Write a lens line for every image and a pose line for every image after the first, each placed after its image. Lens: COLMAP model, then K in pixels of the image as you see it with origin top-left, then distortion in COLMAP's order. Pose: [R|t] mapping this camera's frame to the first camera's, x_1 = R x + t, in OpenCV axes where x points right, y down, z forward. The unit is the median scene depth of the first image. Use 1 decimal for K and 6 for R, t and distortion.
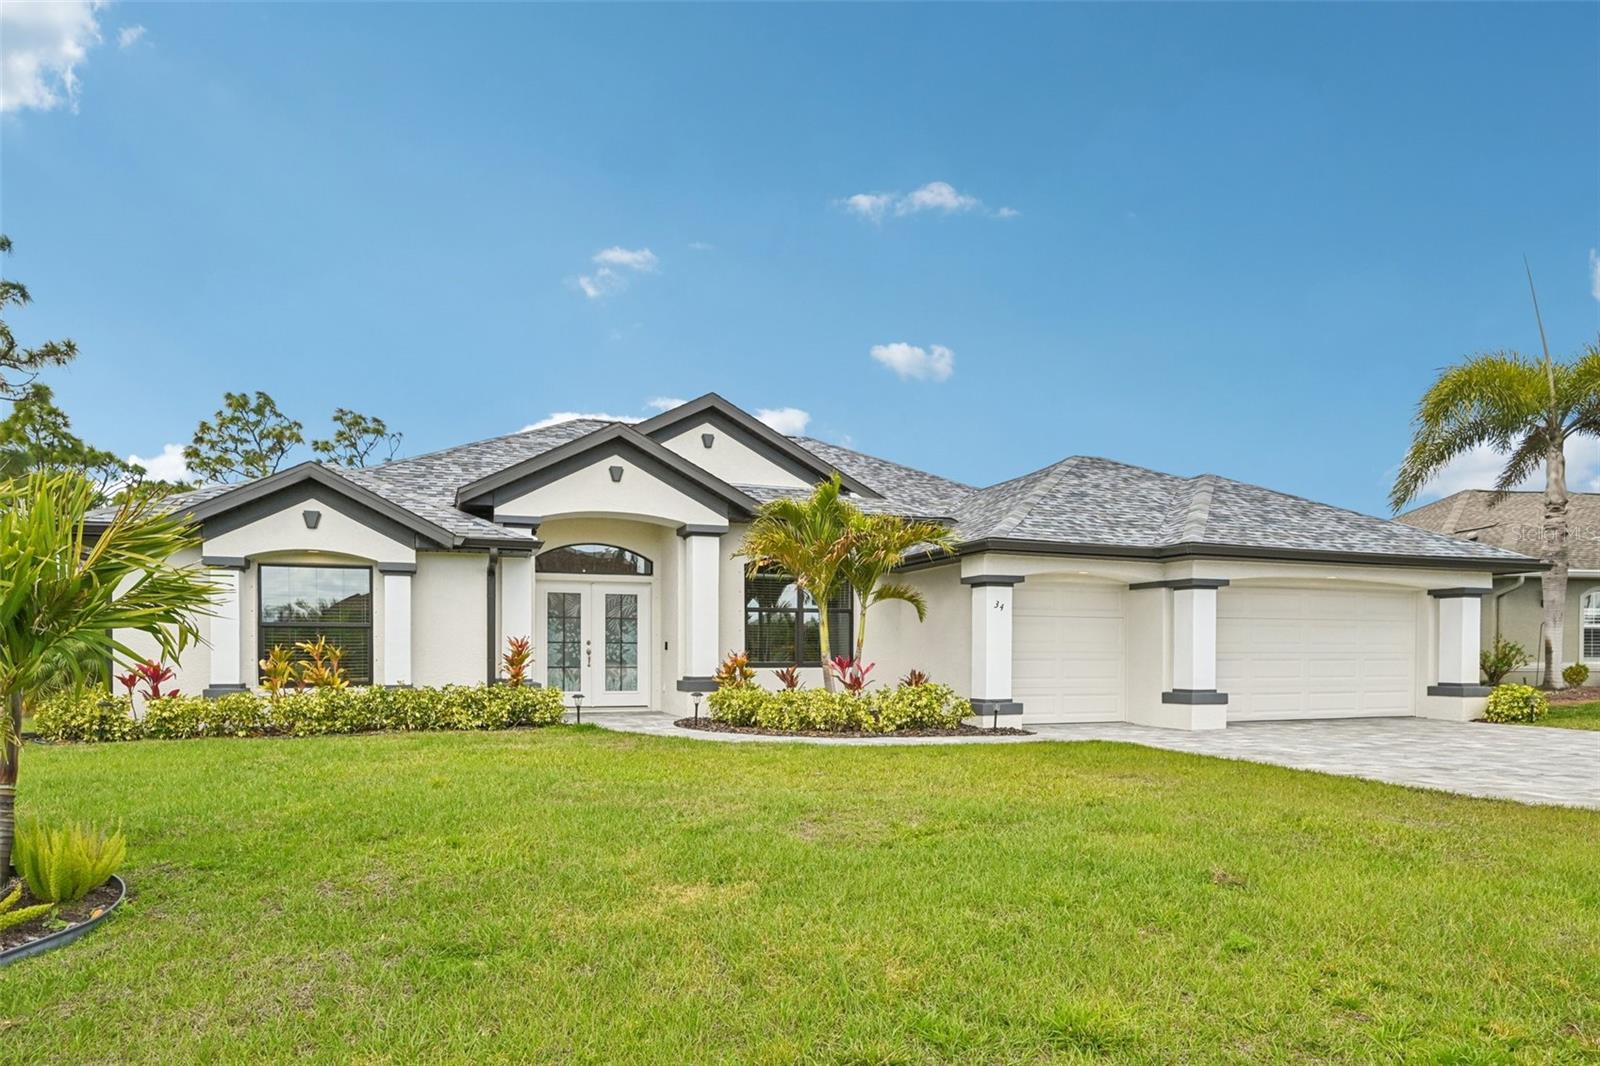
lens RADIAL K [[999.6, 0, 806.2], [0, 999.6, 663.4], [0, 0, 1]] dist [-0.002762, 0.000056]
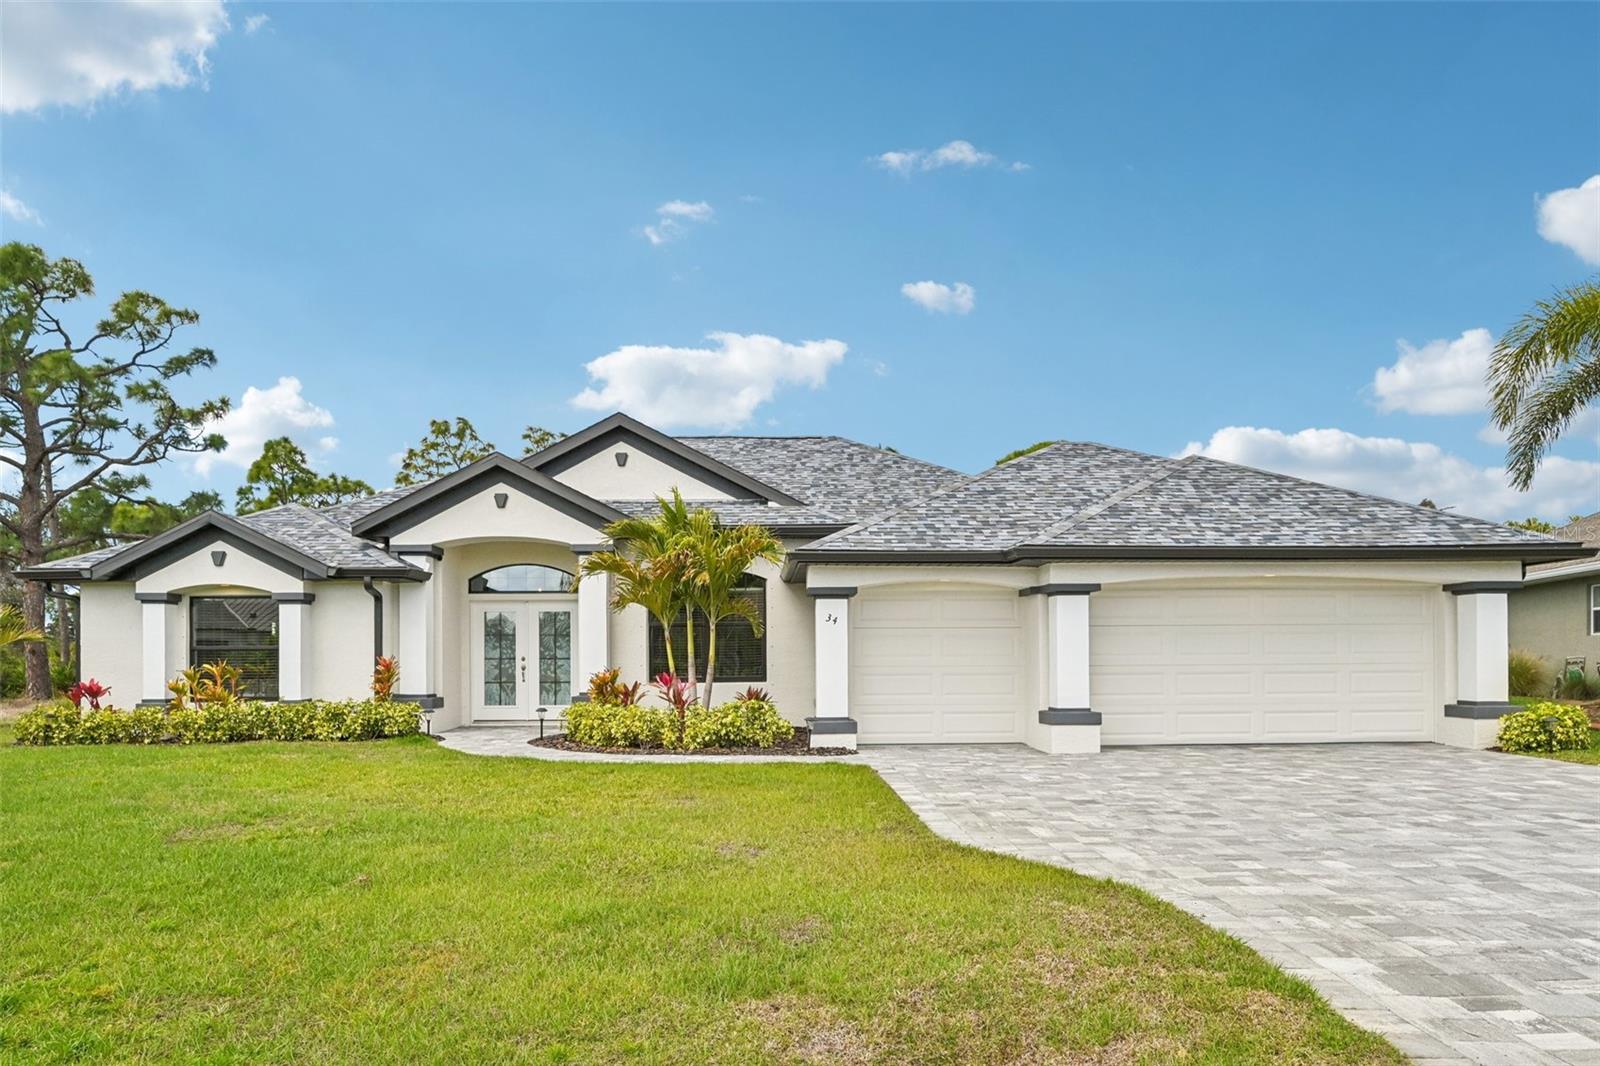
lens RADIAL K [[1126.4, 0, 796.4], [0, 1126.4, 638.5], [0, 0, 1]] dist [-0.001010, -0.000772]
pose [[0.947994, -0.013340, -0.318009, 0.447642], [0.004738, 0.999602, -0.027809, -0.008348], [0.318253, 0.024856, 0.947680, -0.024364]]
